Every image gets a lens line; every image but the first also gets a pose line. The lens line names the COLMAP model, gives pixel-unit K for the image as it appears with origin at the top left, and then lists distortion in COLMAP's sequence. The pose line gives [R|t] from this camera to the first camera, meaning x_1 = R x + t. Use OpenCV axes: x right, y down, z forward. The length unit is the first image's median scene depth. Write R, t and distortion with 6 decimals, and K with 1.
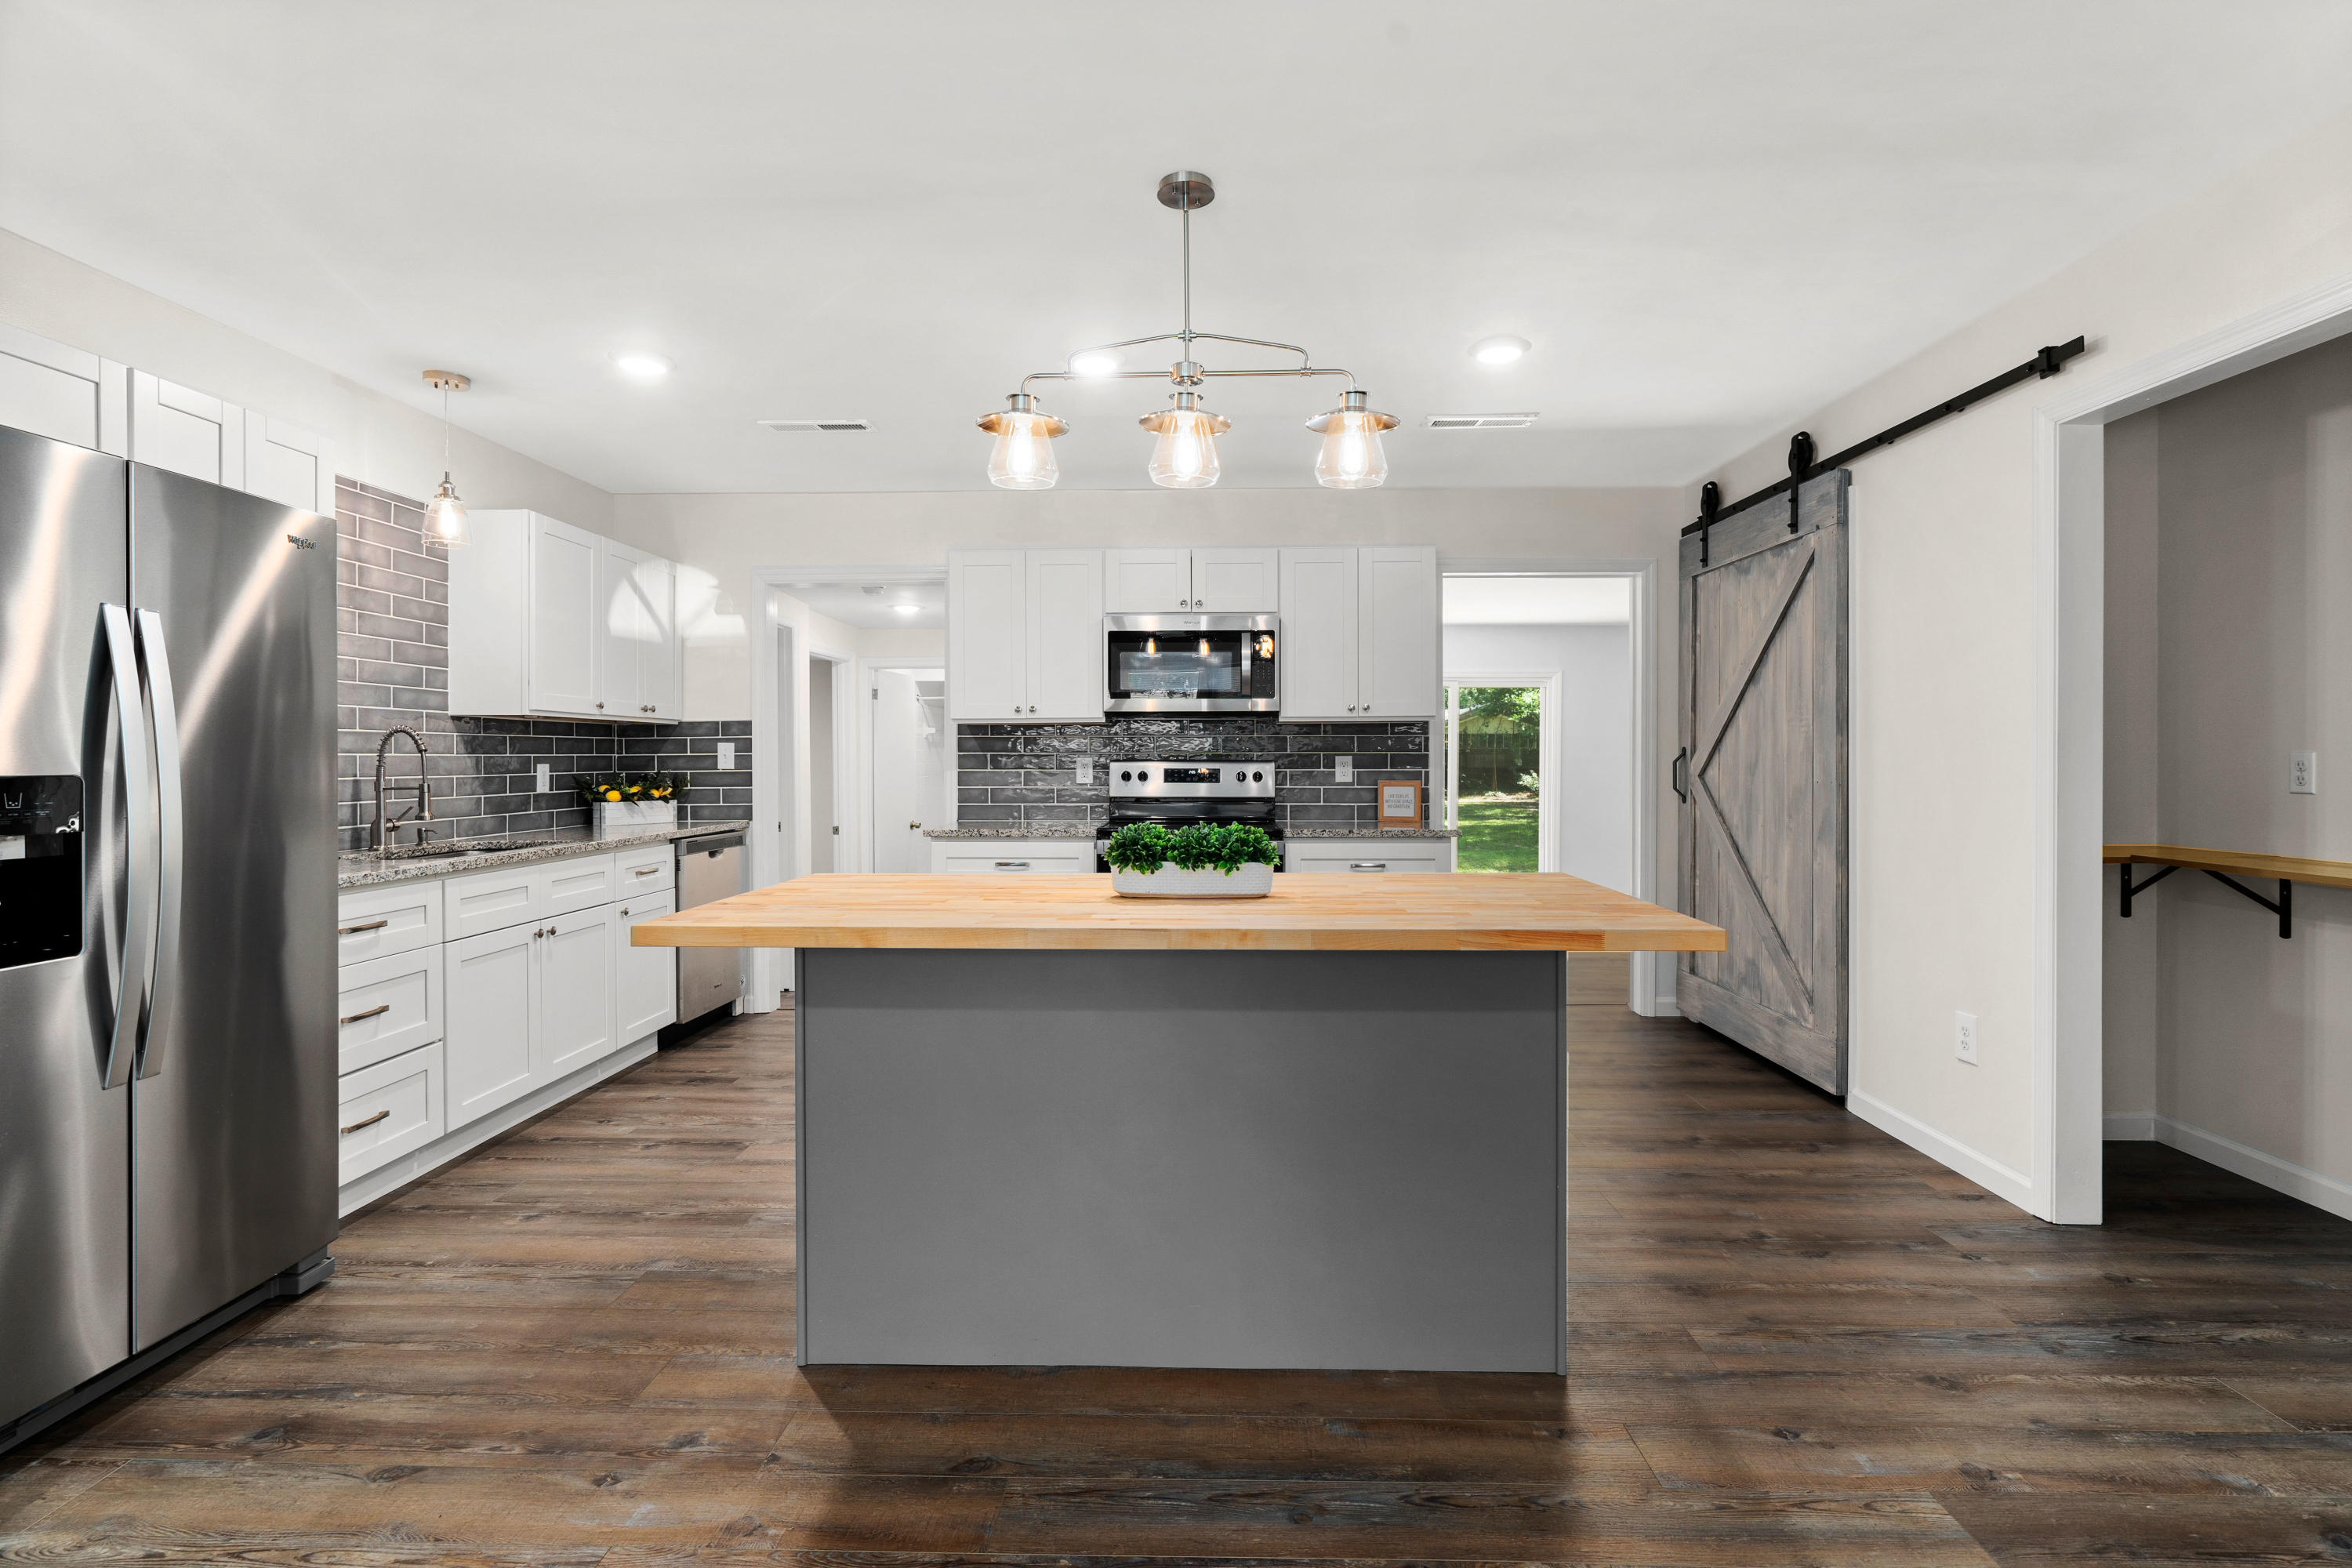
lens RADIAL K [[1098.3, 0, 1193.2], [0, 1098.3, 768.1], [0, 0, 1]] dist [-0.001373, -0.000055]
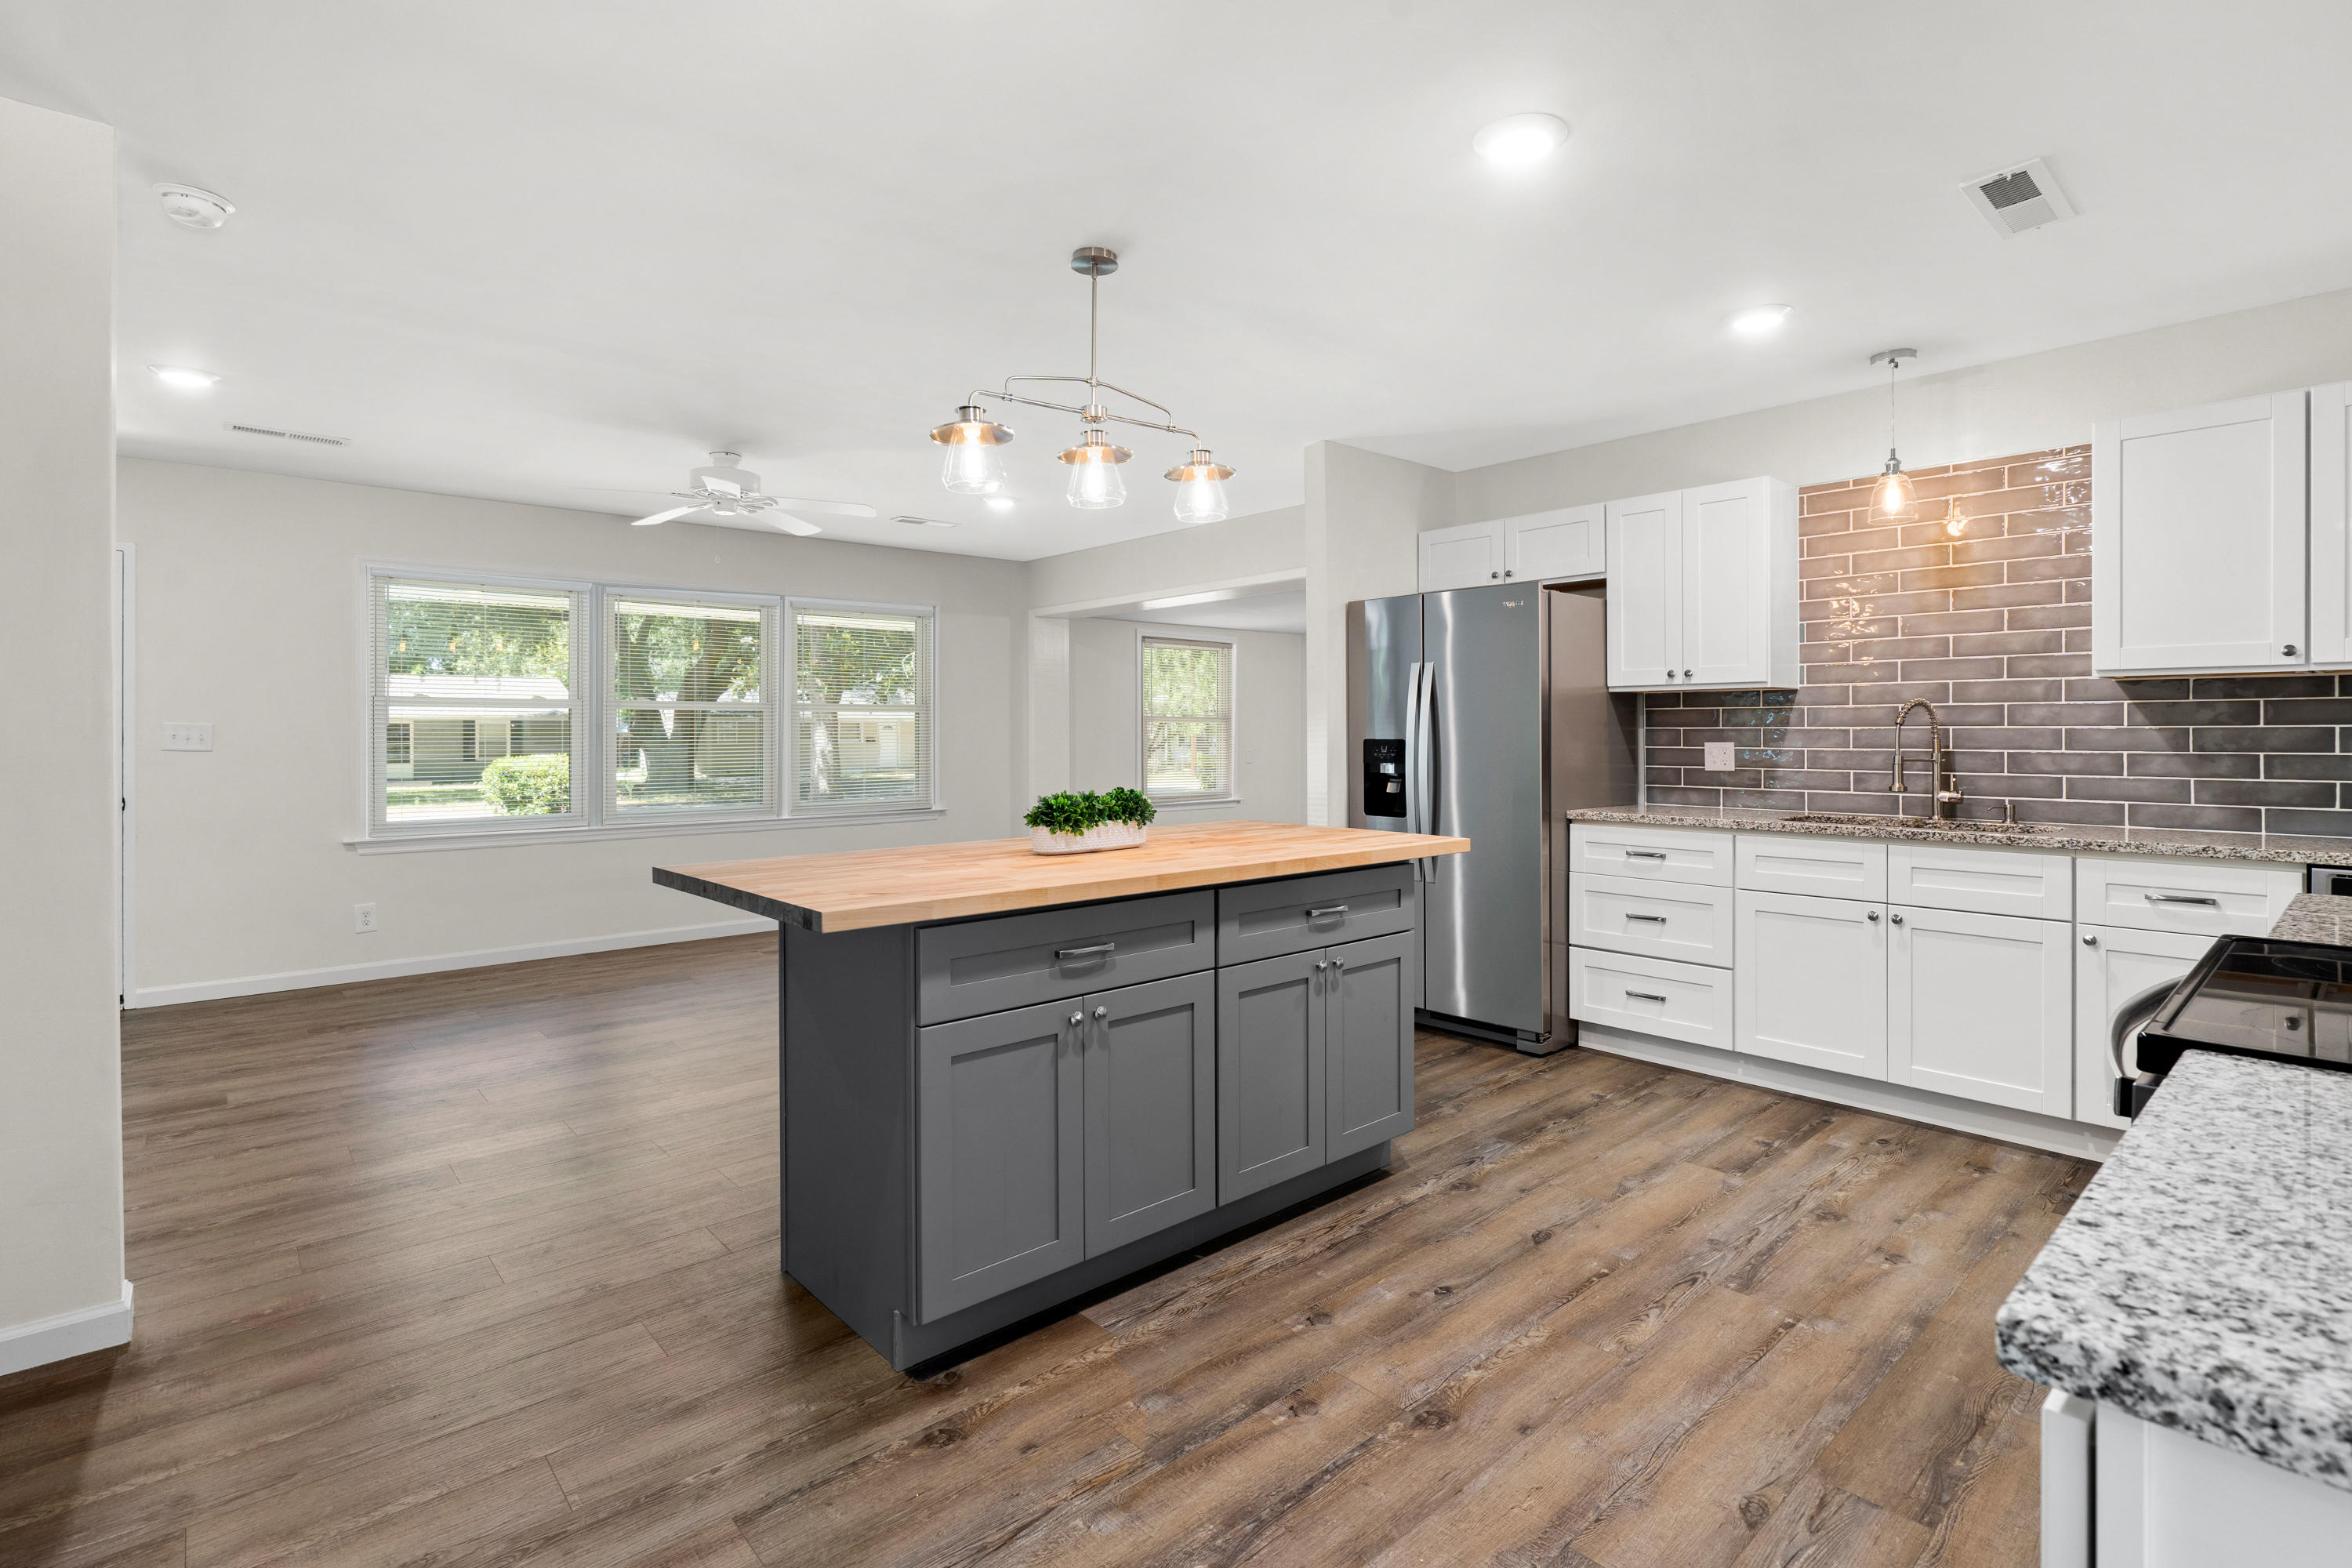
lens RADIAL K [[1098.3, 0, 1239.6], [0, 1098.3, 767.2], [0, 0, 1]] dist [-0.001373, -0.000055]
pose [[-0.702319, 0.026956, -0.711352, 0.435250], [-0.003551, 0.999138, 0.041368, -0.014521], [0.711854, 0.031579, -0.701617, 1.189505]]
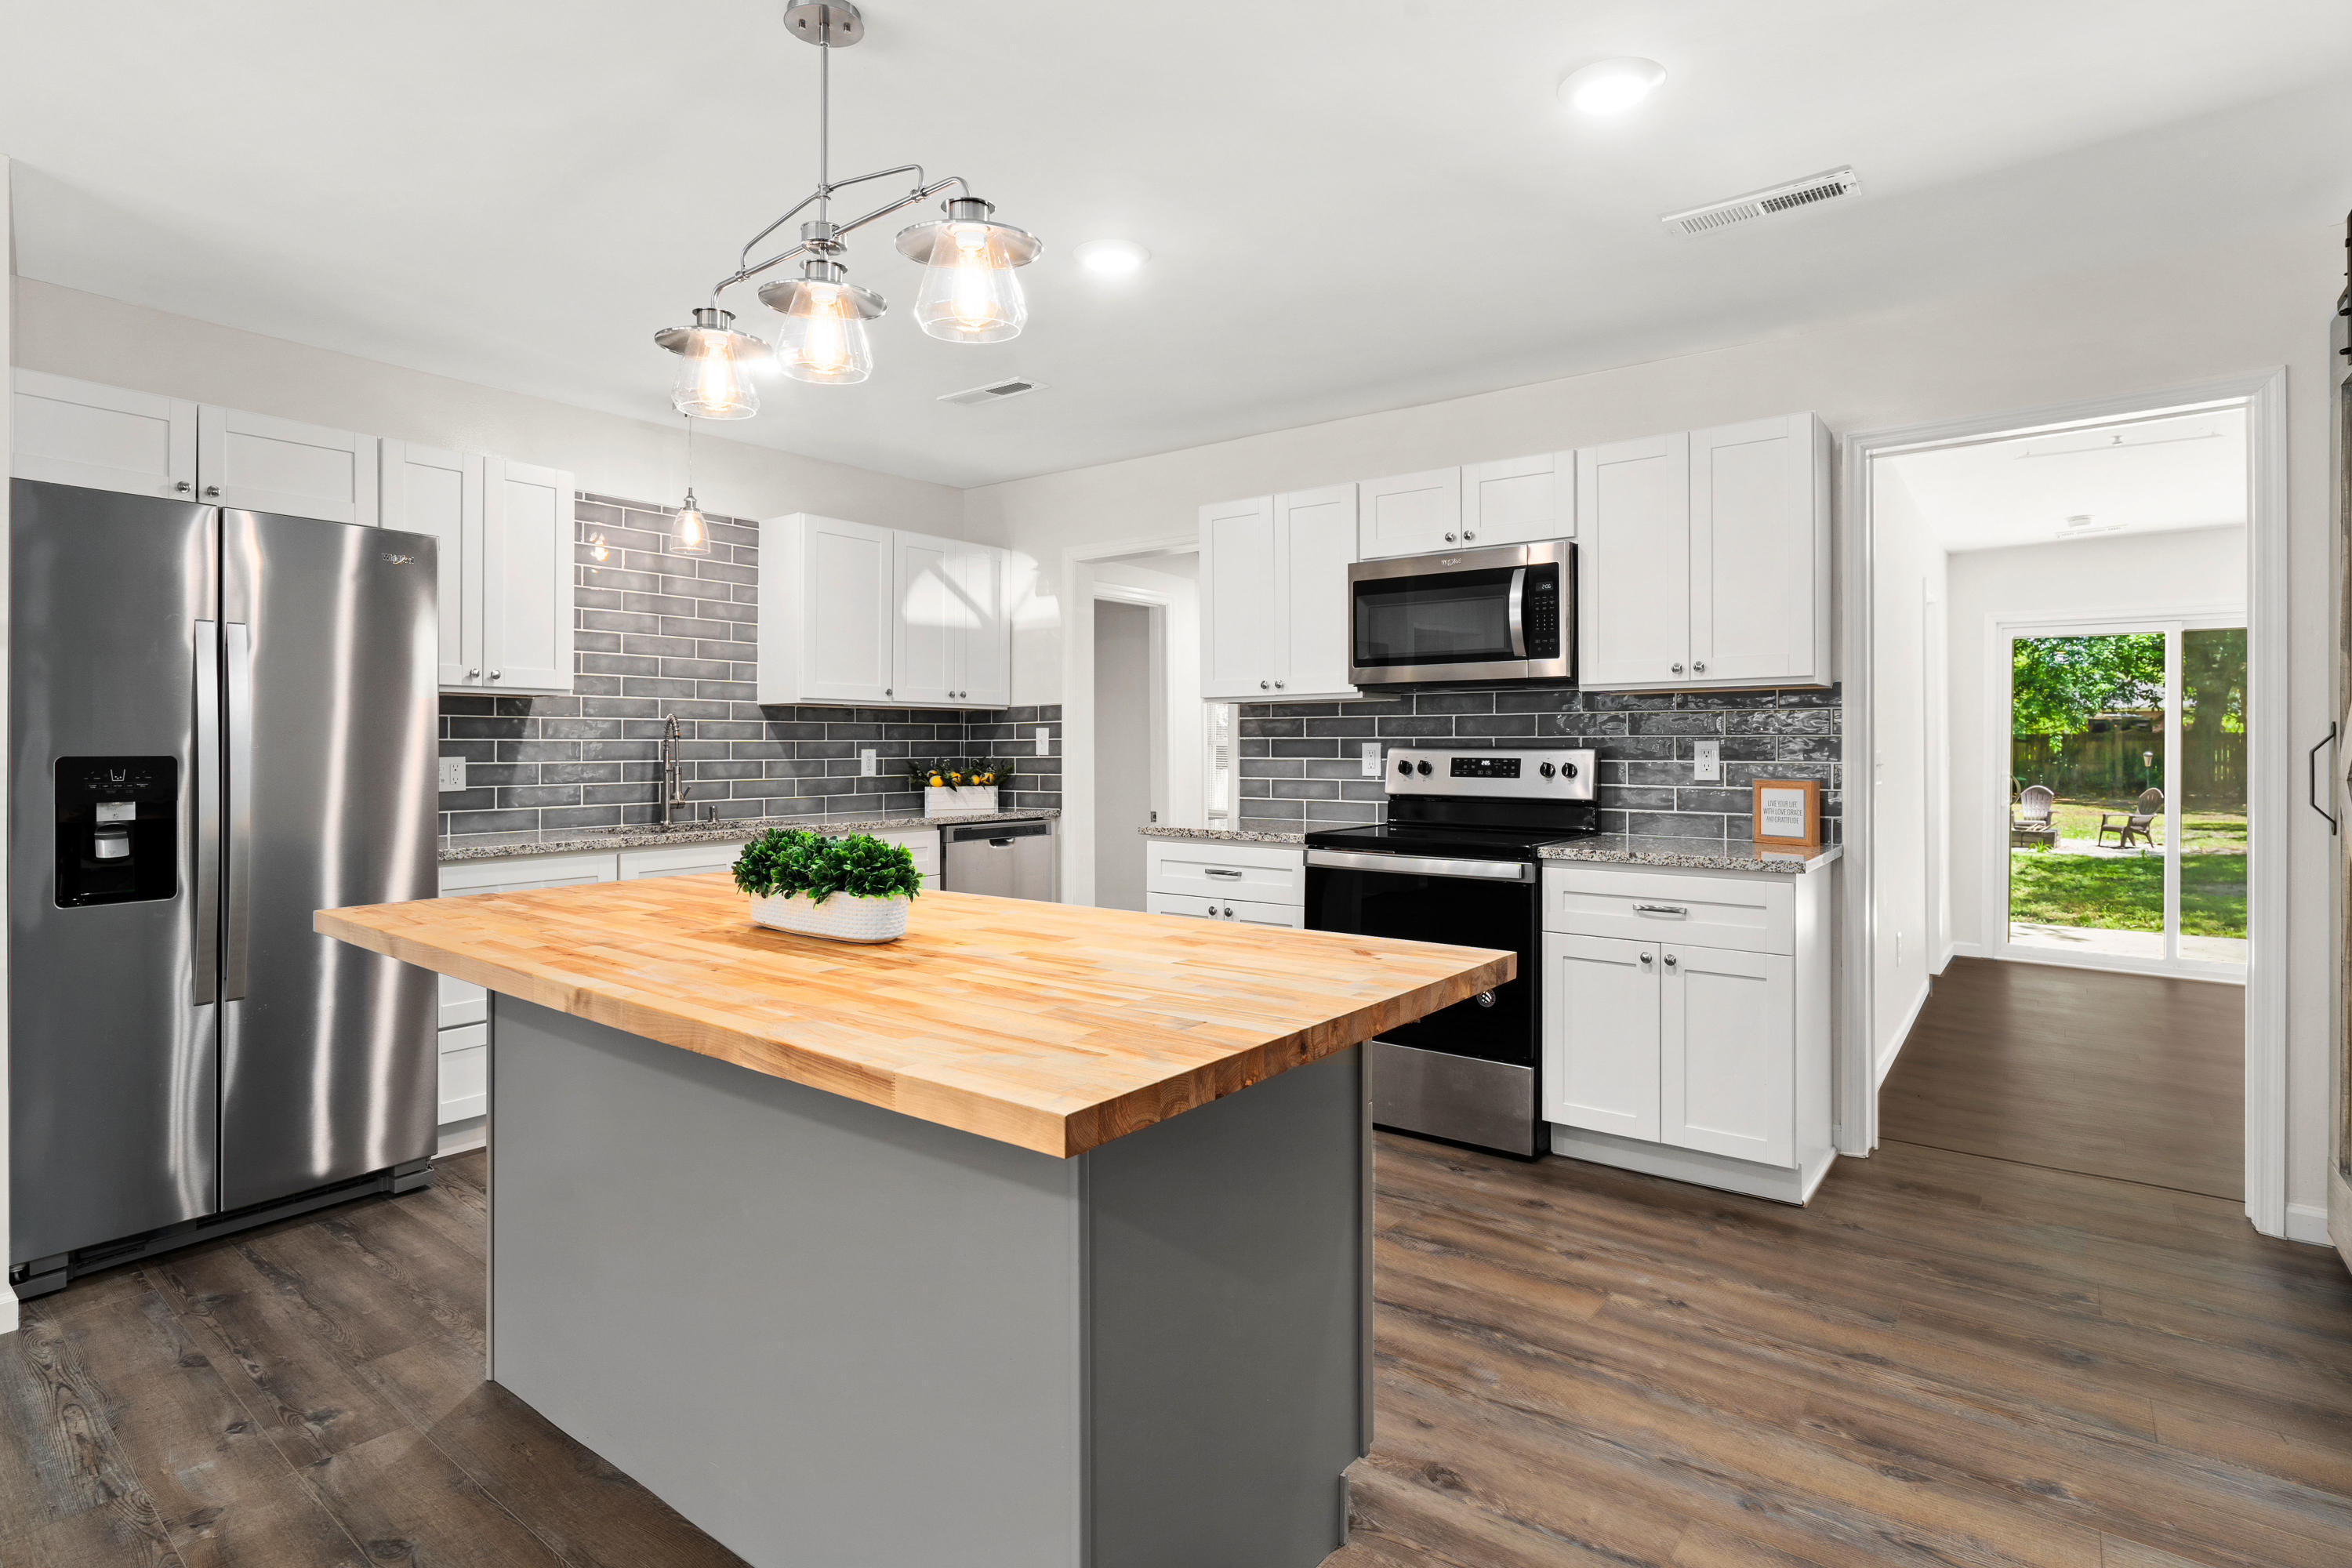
lens RADIAL K [[1220.0, 0, 1165.8], [0, 1220.0, 765.4], [0, 0, 1]] dist [-0.019370, 0.004988]
pose [[0.810629, 0.011207, -0.585453, 0.390420], [-0.006366, 0.999926, 0.010327, -0.002690], [0.585525, -0.004645, 0.810641, 0.265985]]
